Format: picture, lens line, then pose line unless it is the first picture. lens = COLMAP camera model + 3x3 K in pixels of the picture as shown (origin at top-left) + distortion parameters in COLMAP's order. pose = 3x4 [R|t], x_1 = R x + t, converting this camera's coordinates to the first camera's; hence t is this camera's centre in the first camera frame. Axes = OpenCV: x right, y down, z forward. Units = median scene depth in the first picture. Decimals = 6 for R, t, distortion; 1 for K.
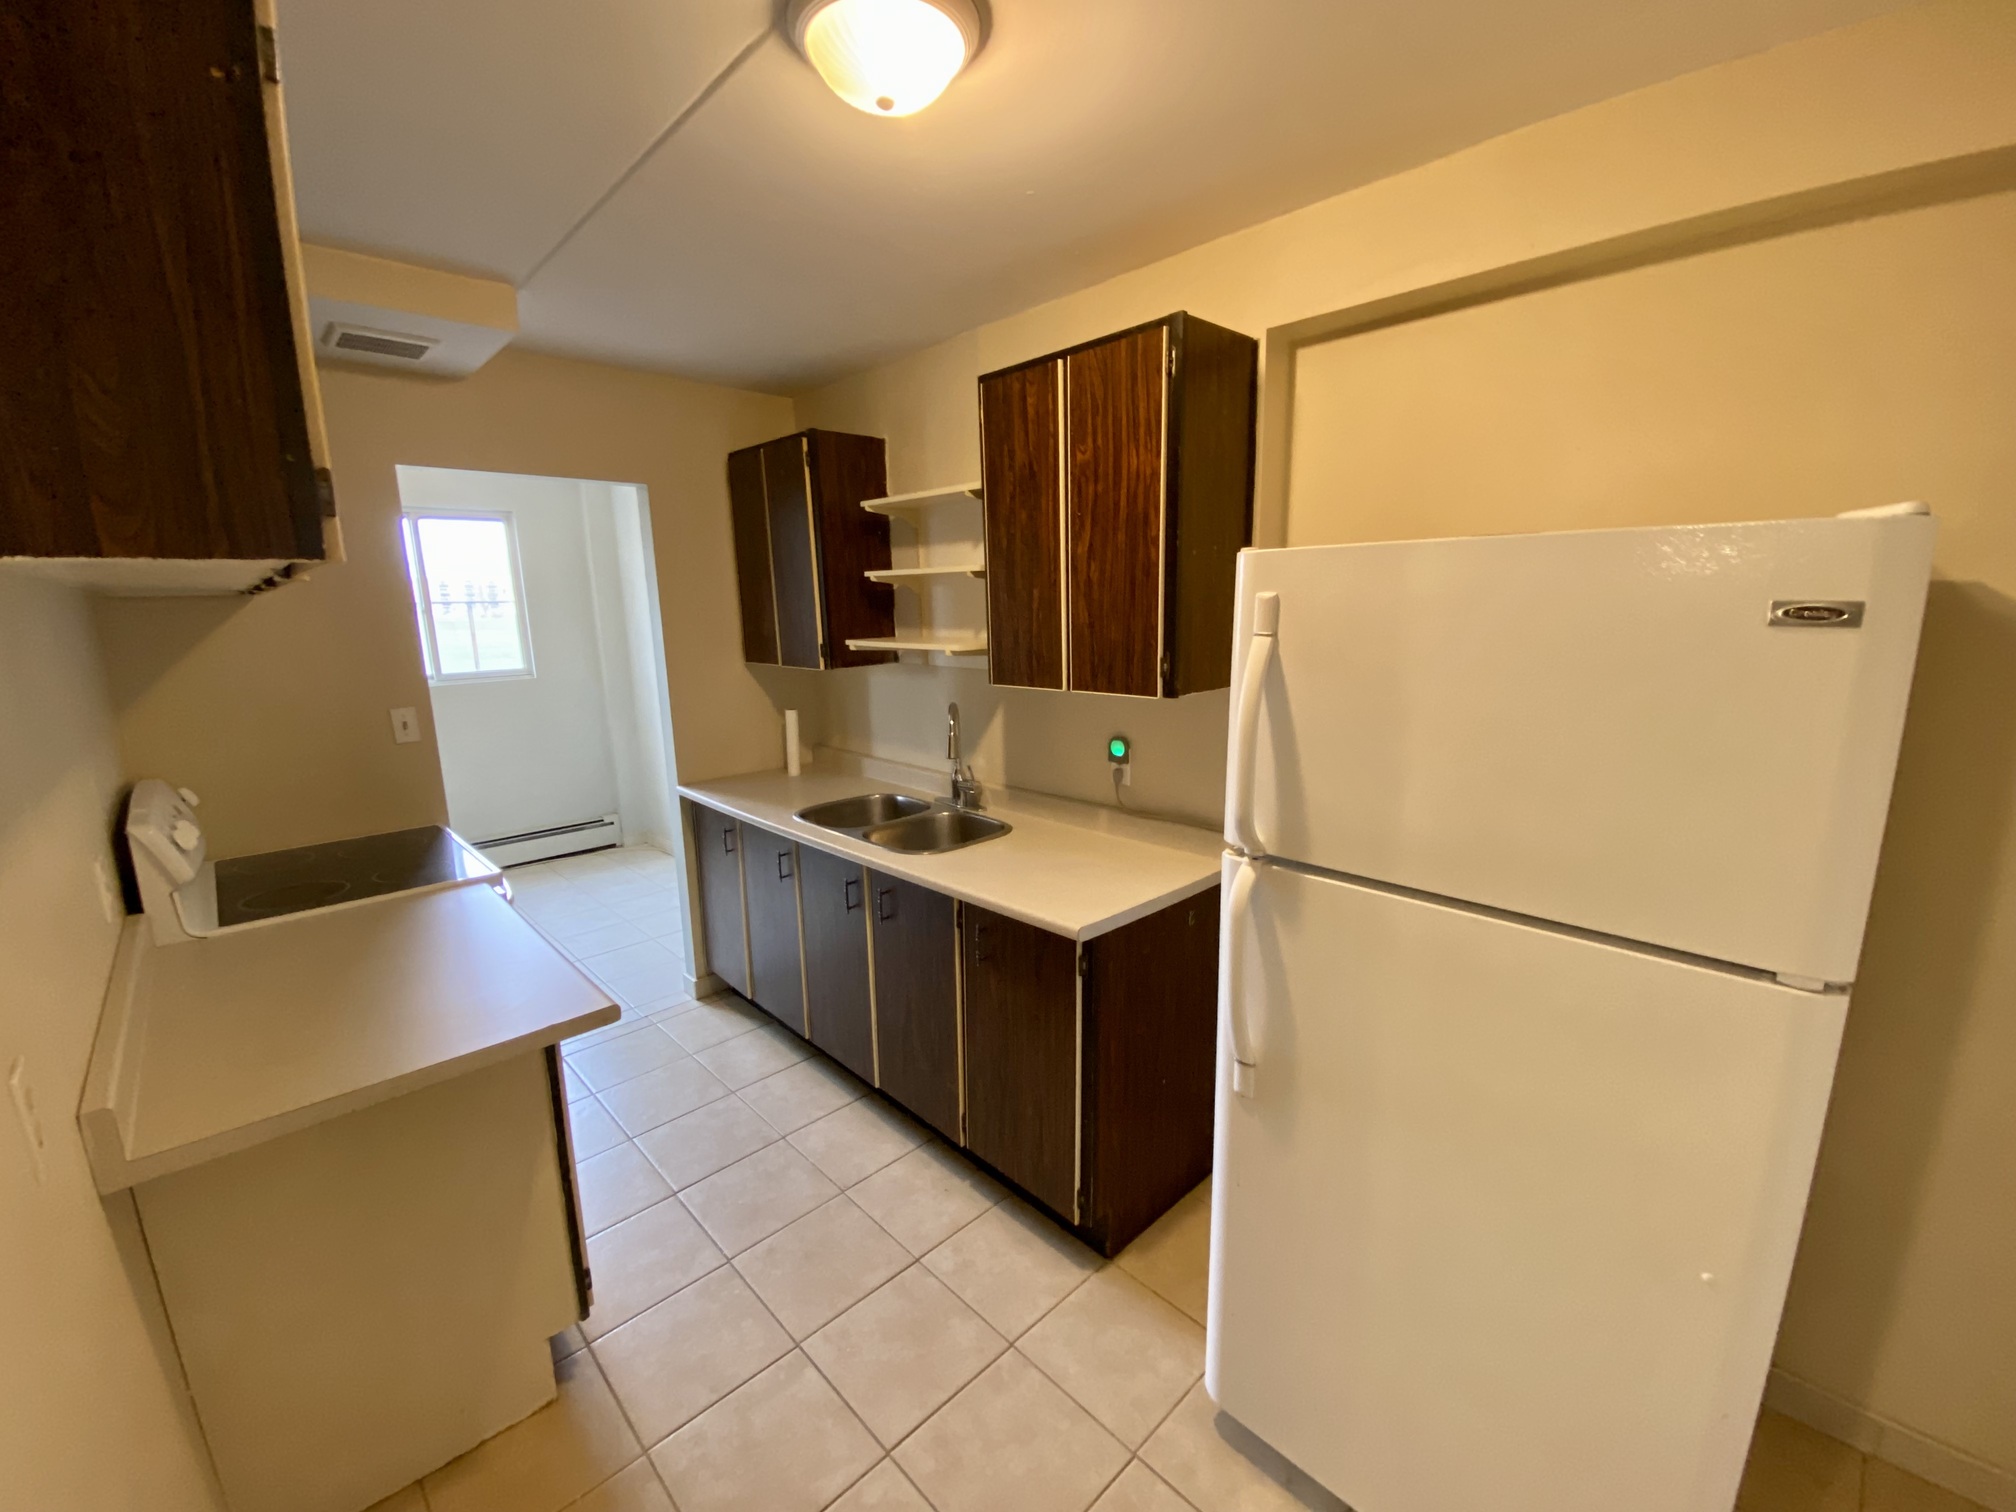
lens RADIAL K [[818.8, 0, 996.2], [0, 818.8, 760.1], [0, 0, 1]] dist [0.030561, -0.031555]
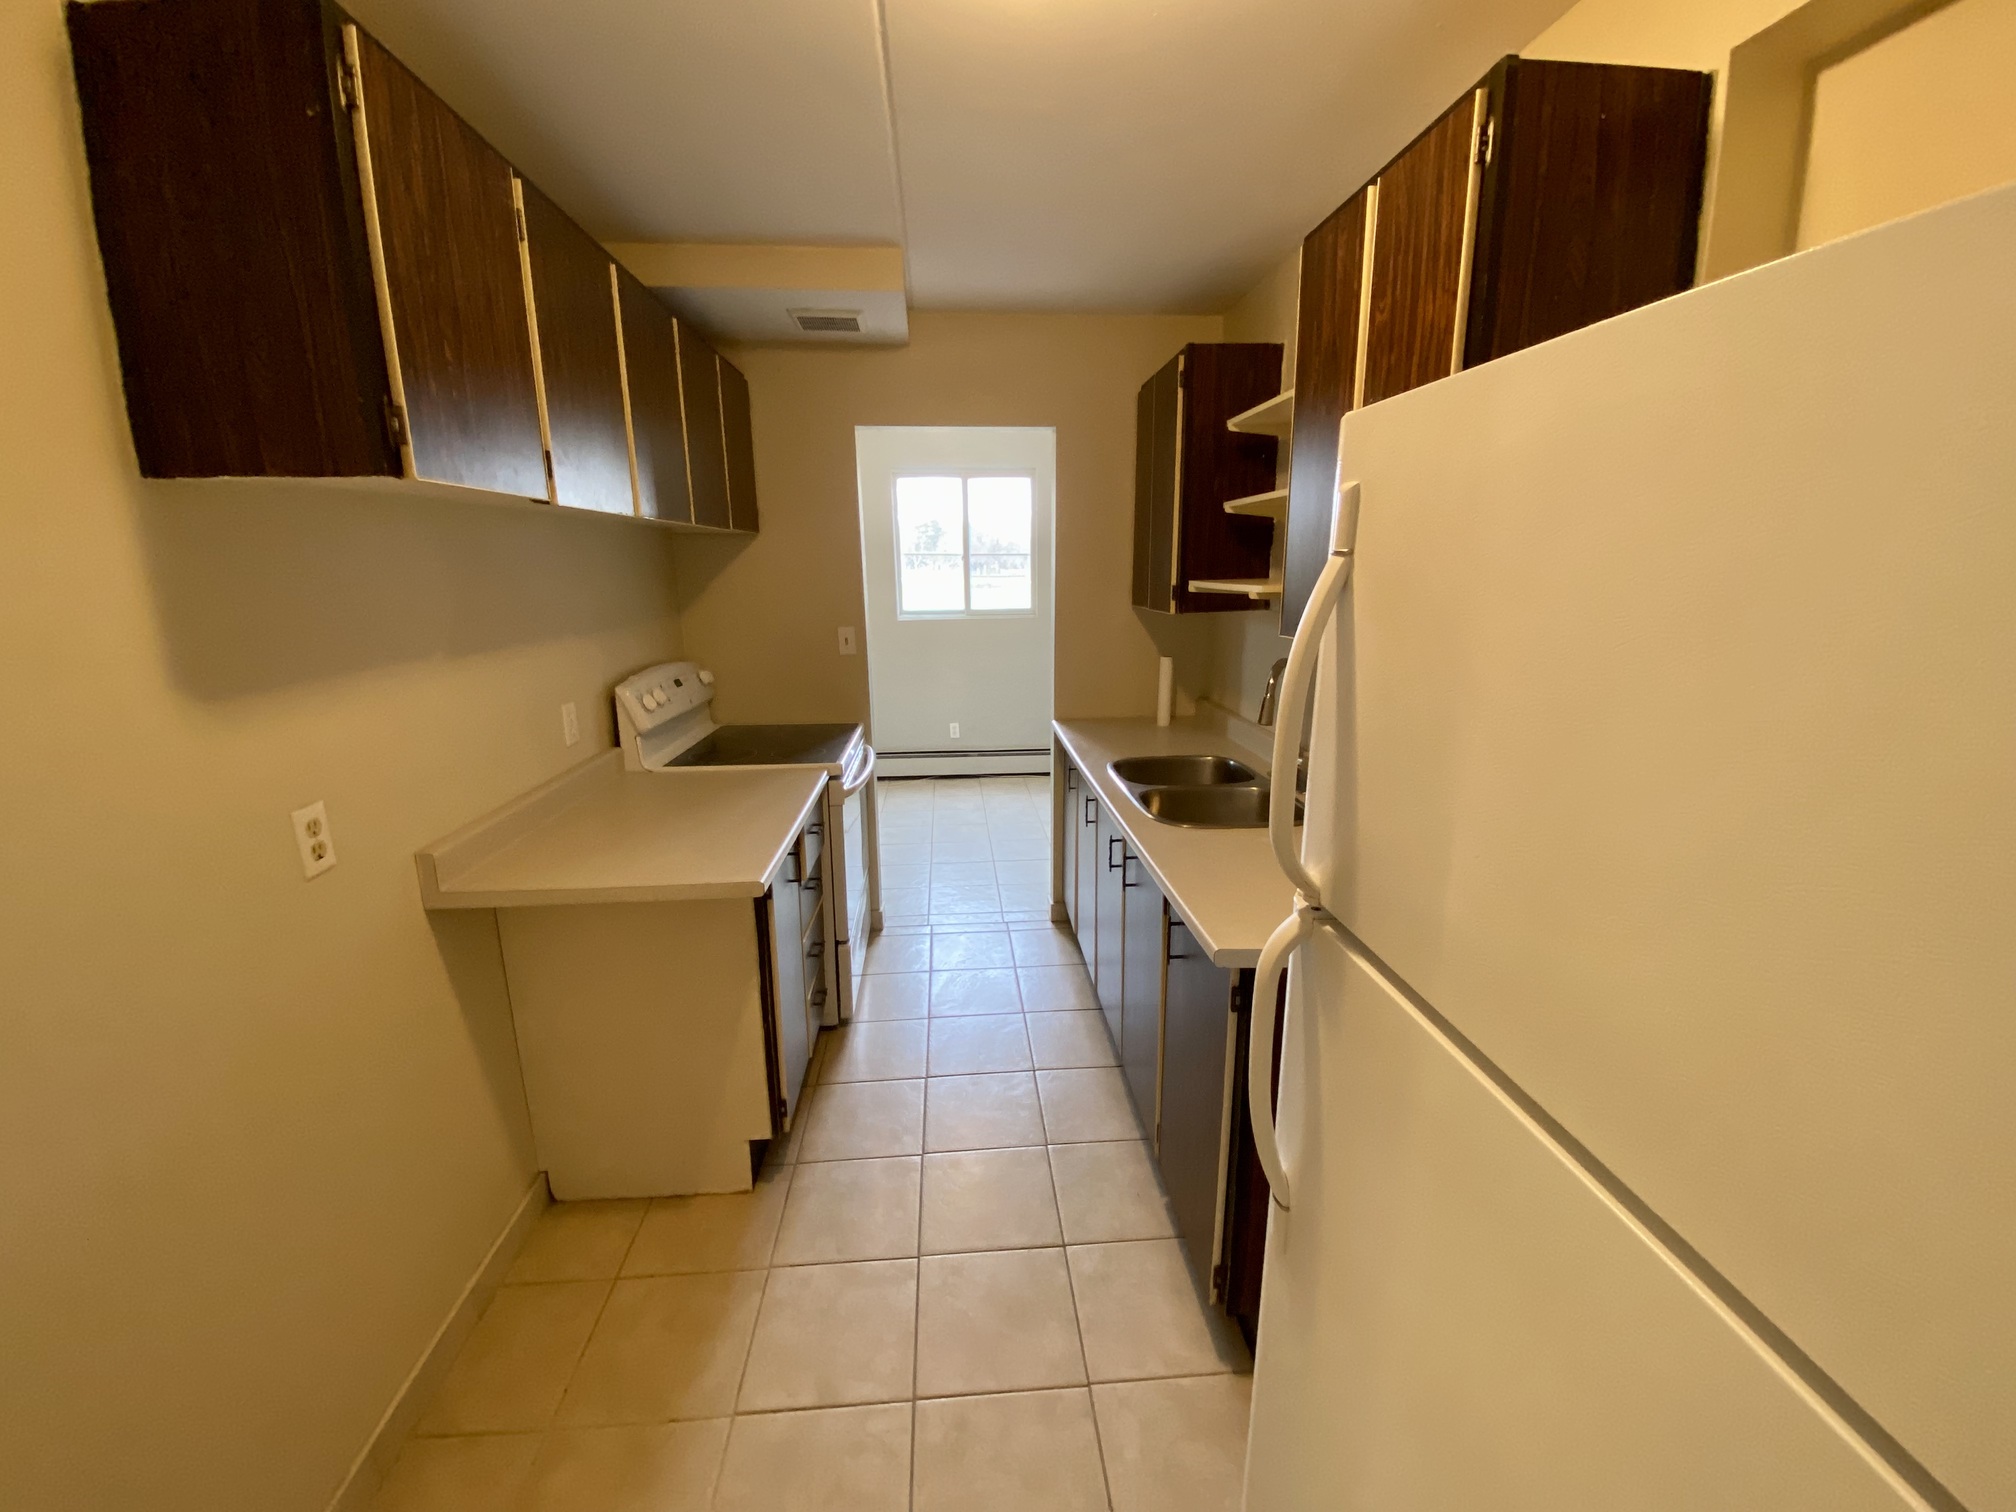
lens RADIAL K [[818.8, 0, 996.2], [0, 818.8, 760.1], [0, 0, 1]] dist [0.030561, -0.031555]
pose [[0.773153, 0.159079, -0.613944, 0.351268], [-0.126550, 0.987261, 0.096442, -0.016903], [0.621465, 0.003130, 0.783436, 0.234391]]
